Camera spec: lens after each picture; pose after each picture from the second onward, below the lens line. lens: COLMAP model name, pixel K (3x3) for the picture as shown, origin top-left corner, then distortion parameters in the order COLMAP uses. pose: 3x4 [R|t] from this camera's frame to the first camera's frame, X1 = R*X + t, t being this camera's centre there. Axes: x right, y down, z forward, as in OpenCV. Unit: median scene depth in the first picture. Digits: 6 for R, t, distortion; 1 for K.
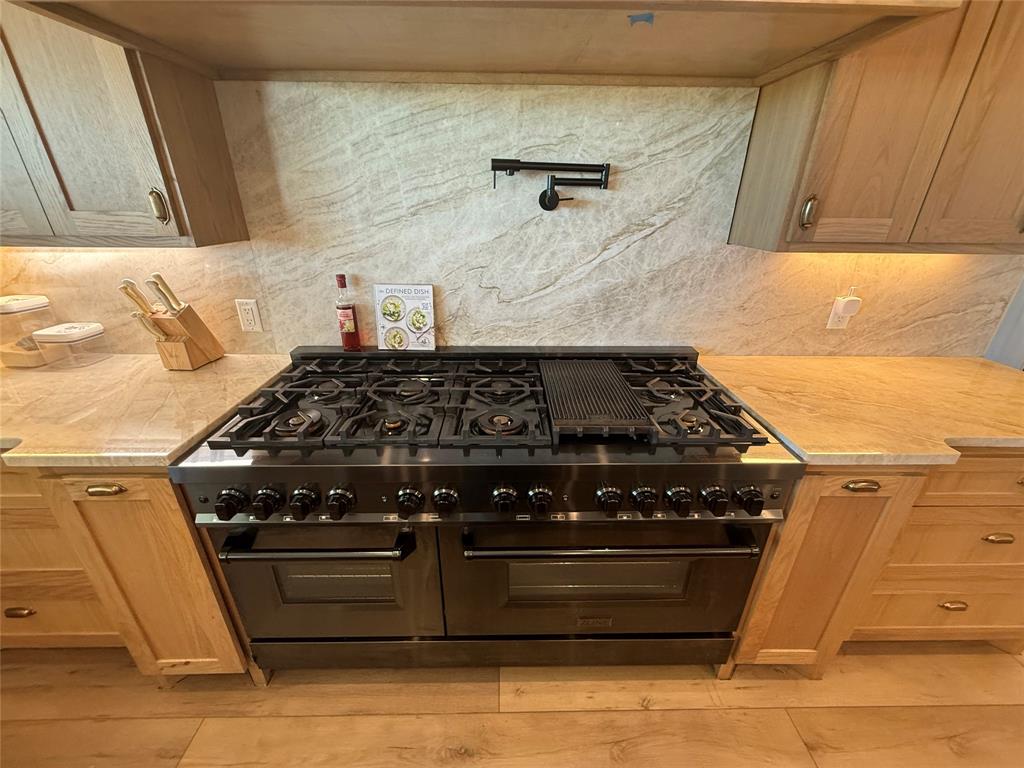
lens RADIAL K [[423.6, 0, 515.8], [0, 423.6, 386.1], [0, 0, 1]] dist [-0.002935, 0.000150]
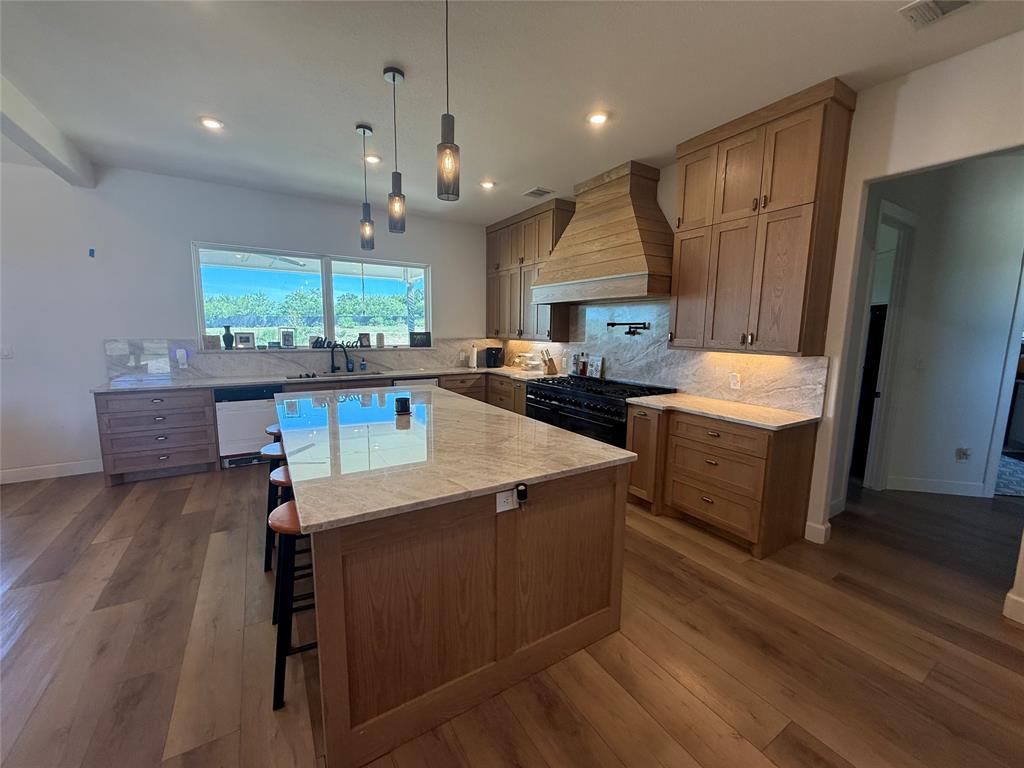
lens RADIAL K [[423.6, 0, 515.8], [0, 423.6, 386.1], [0, 0, 1]] dist [-0.002935, 0.000150]
pose [[0.524076, 0.111902, -0.844288, 2.253399], [-0.354644, 0.929969, -0.096880, 0.520240], [0.774321, 0.350194, 0.527059, -1.150703]]
